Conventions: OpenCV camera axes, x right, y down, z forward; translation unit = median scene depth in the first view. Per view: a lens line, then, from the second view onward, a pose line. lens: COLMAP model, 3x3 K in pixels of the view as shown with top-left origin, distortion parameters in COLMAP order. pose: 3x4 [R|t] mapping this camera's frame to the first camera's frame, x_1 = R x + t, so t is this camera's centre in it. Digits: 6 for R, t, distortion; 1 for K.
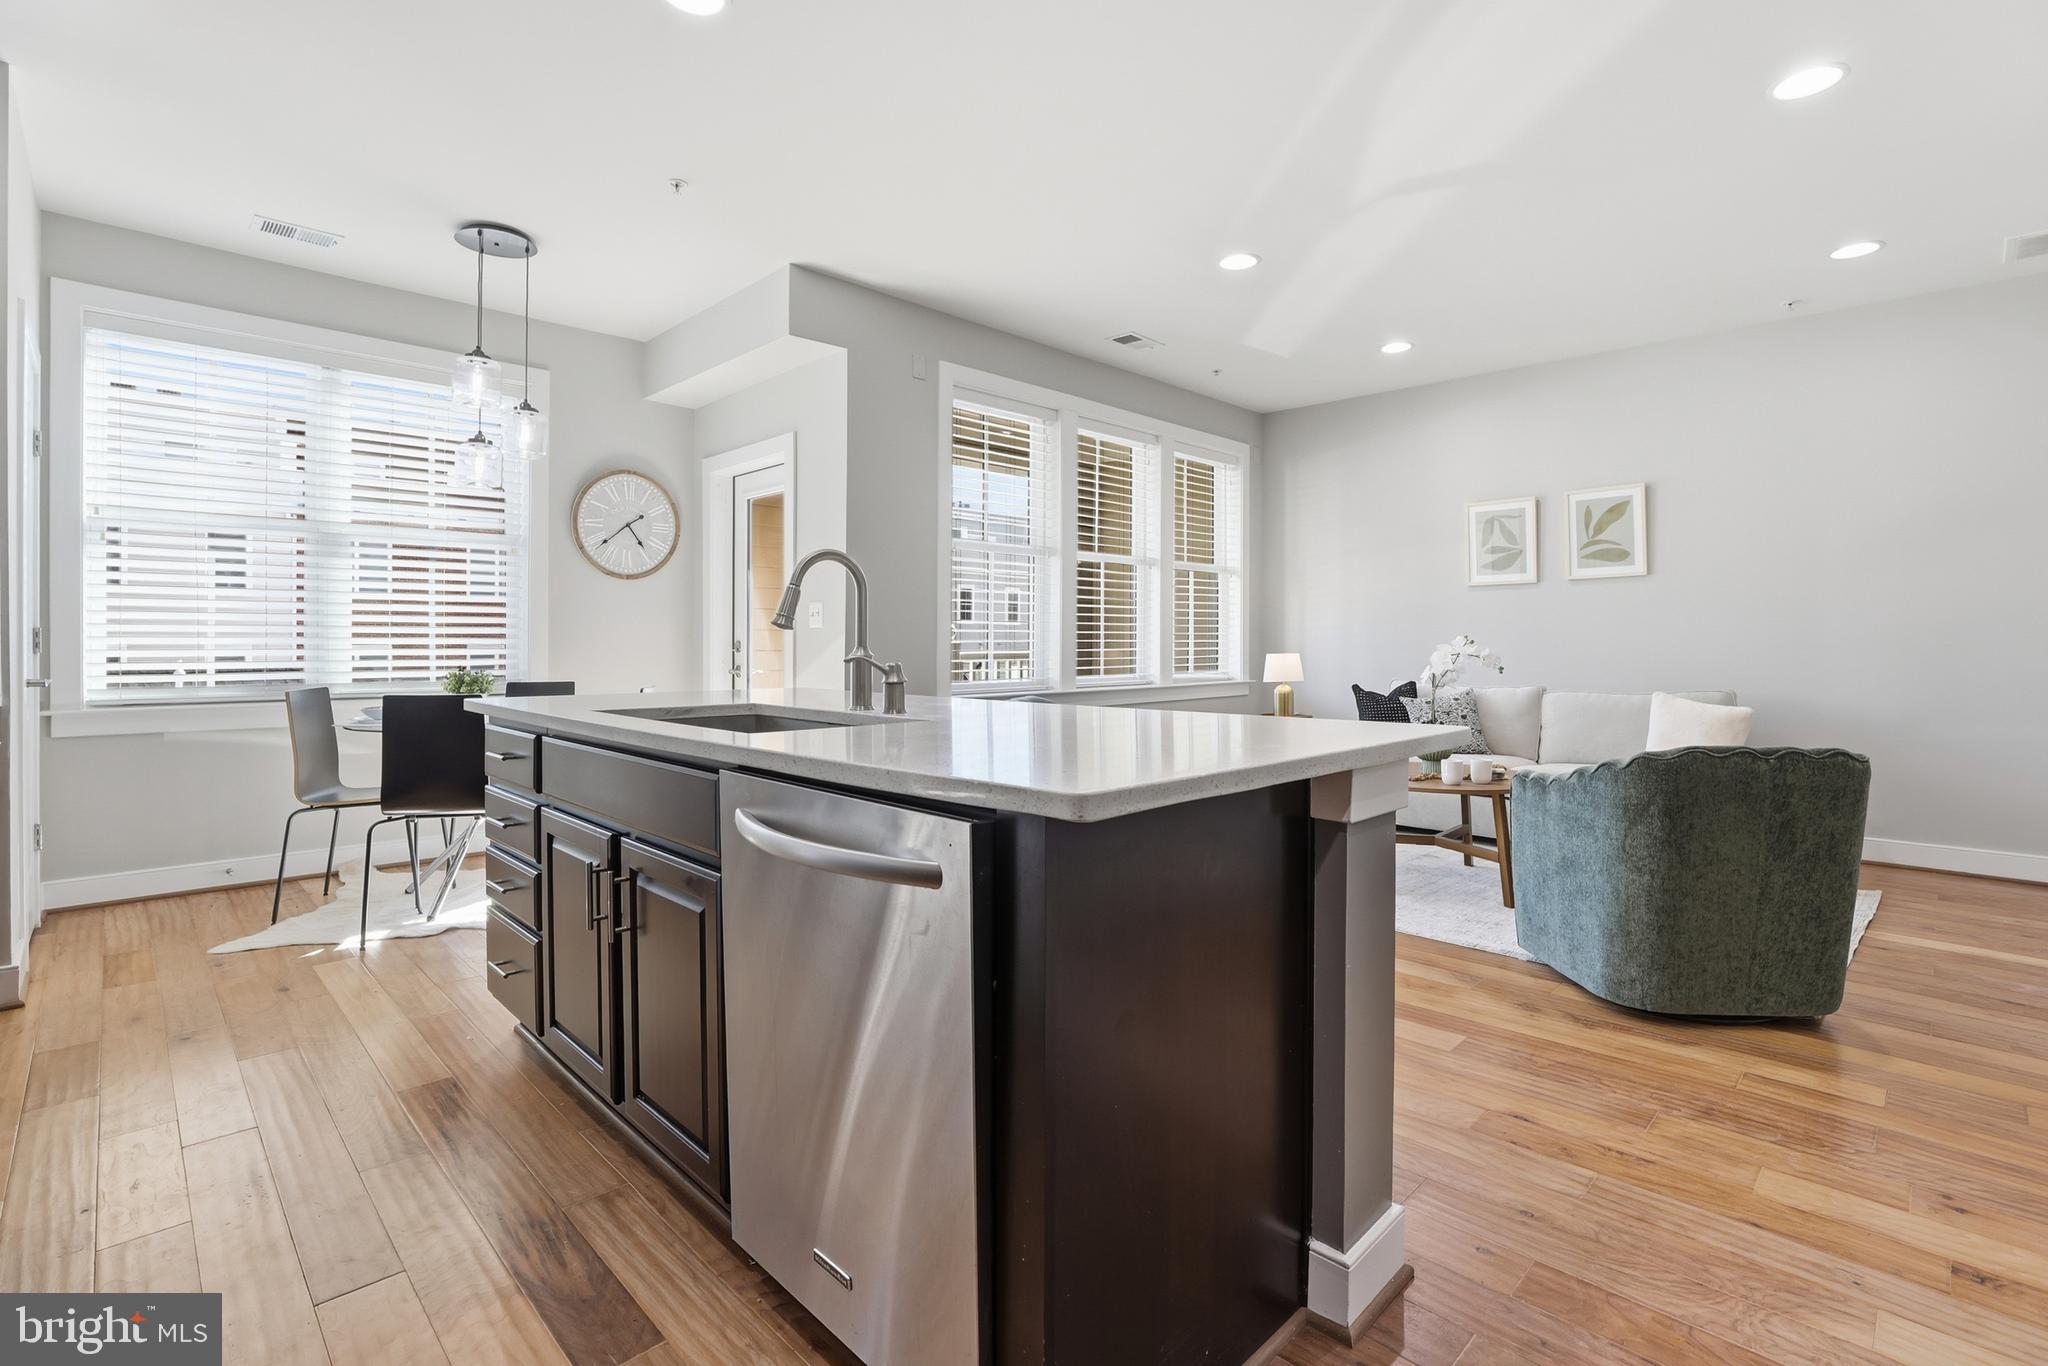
lens RADIAL K [[943.6, 0, 1026.2], [0, 943.6, 645.9], [0, 0, 1]] dist [-0.043265, 0.012664]
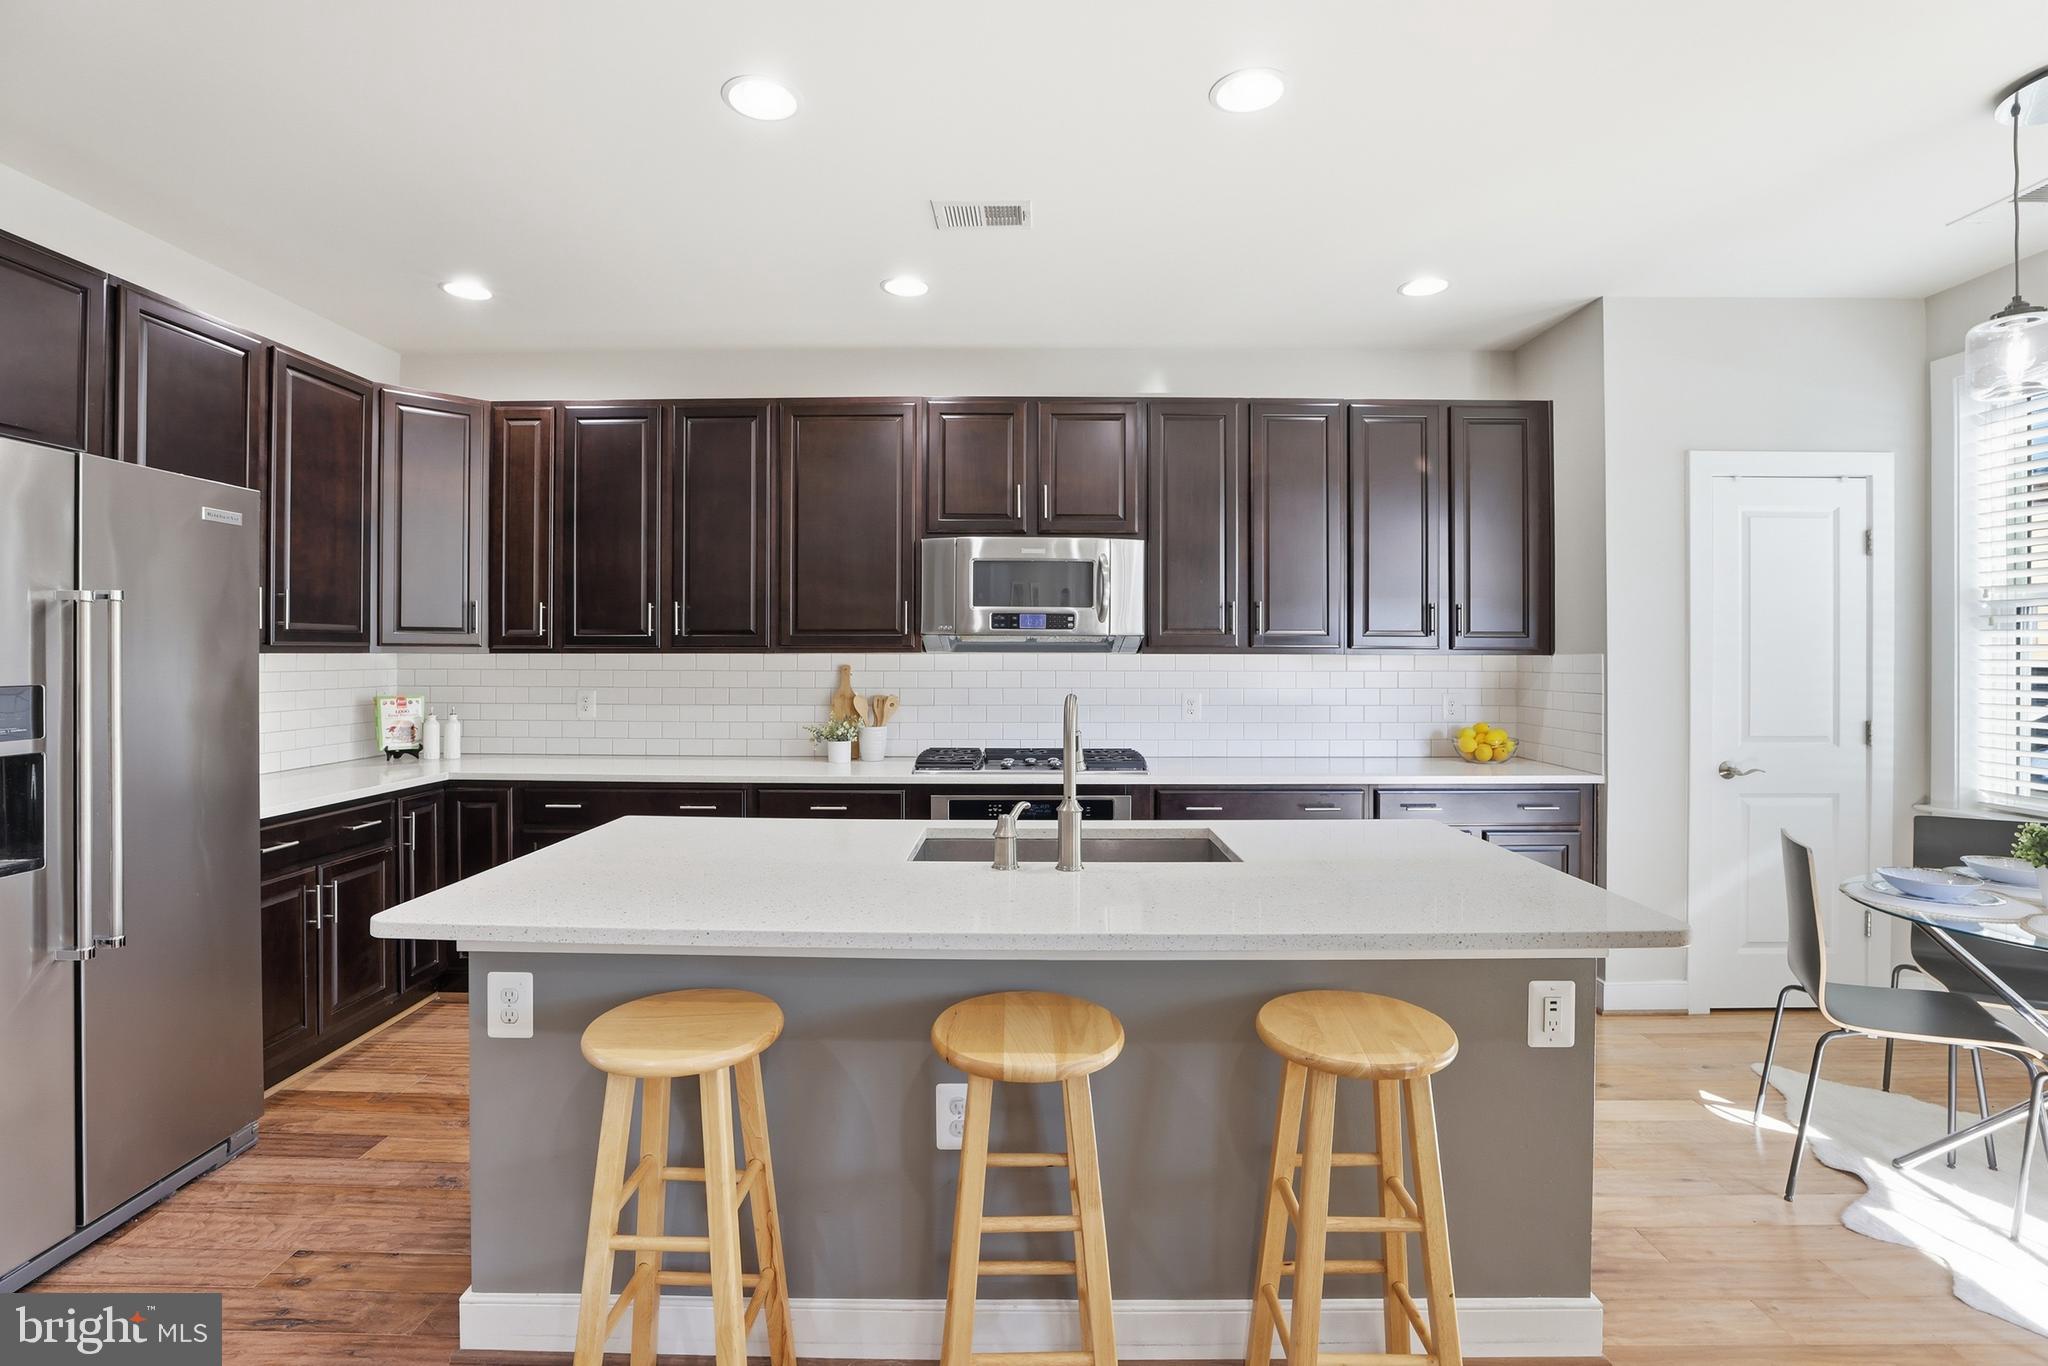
lens RADIAL K [[943.6, 0, 1033.5], [0, 943.6, 648.0], [0, 0, 1]] dist [-0.043265, 0.012664]
pose [[-0.705680, -0.008607, -0.708479, 0.210590], [-0.005950, 0.999963, -0.006221, -0.059039], [0.708506, -0.000175, -0.705705, 0.692524]]
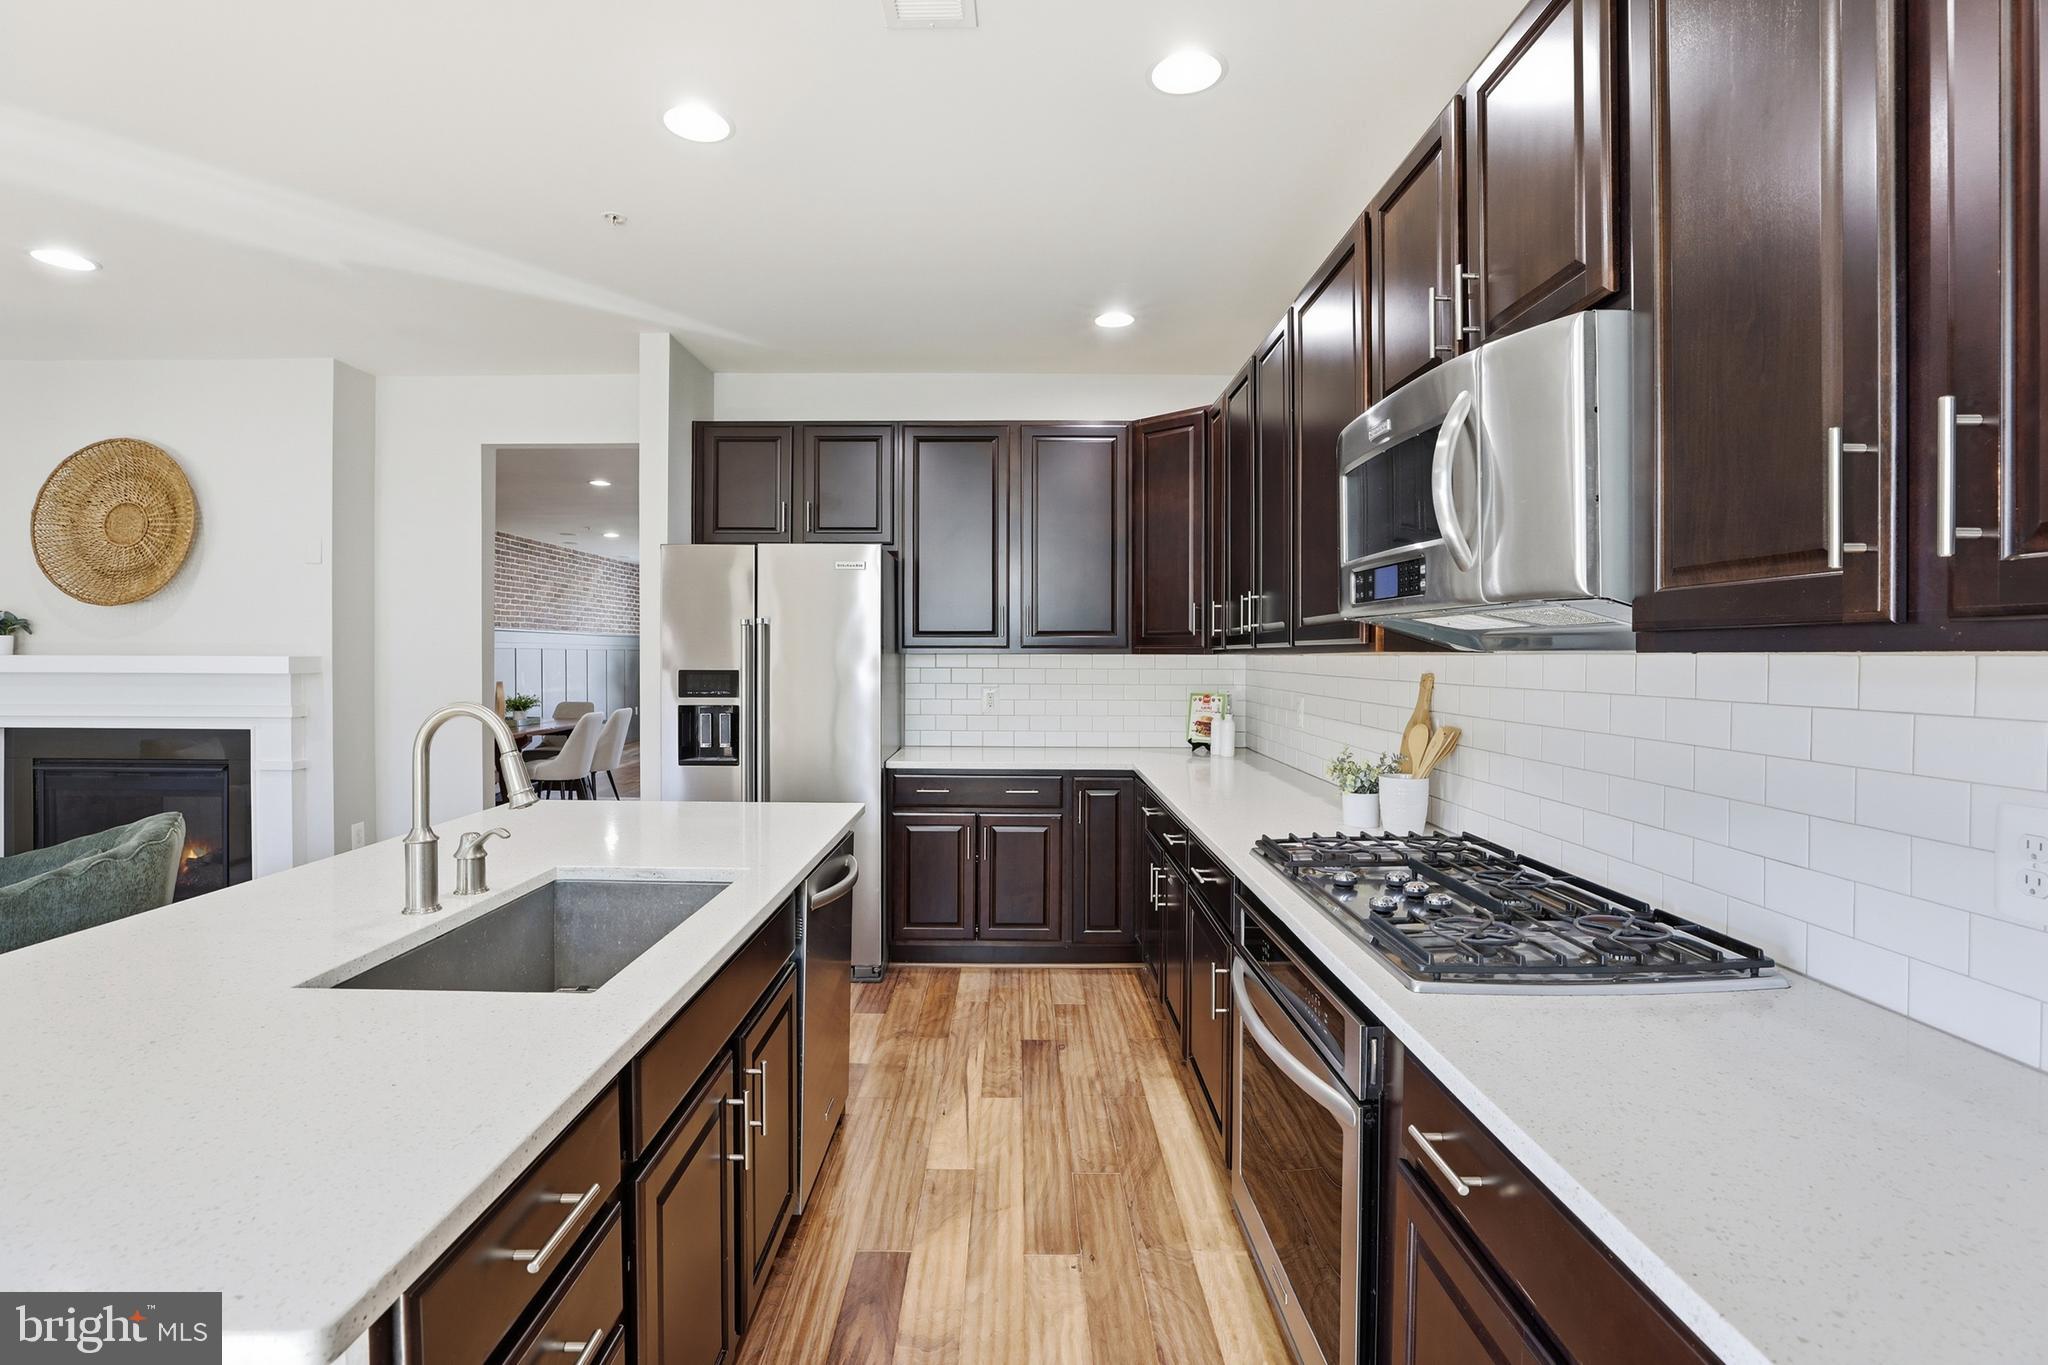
lens RADIAL K [[943.6, 0, 1031.0], [0, 943.6, 663.5], [0, 0, 1]] dist [-0.043265, 0.012664]
pose [[-0.720116, -0.010726, 0.693771, -0.438662], [-0.003837, 0.999927, 0.011477, -0.057757], [-0.693843, 0.005603, -0.720104, 0.507461]]
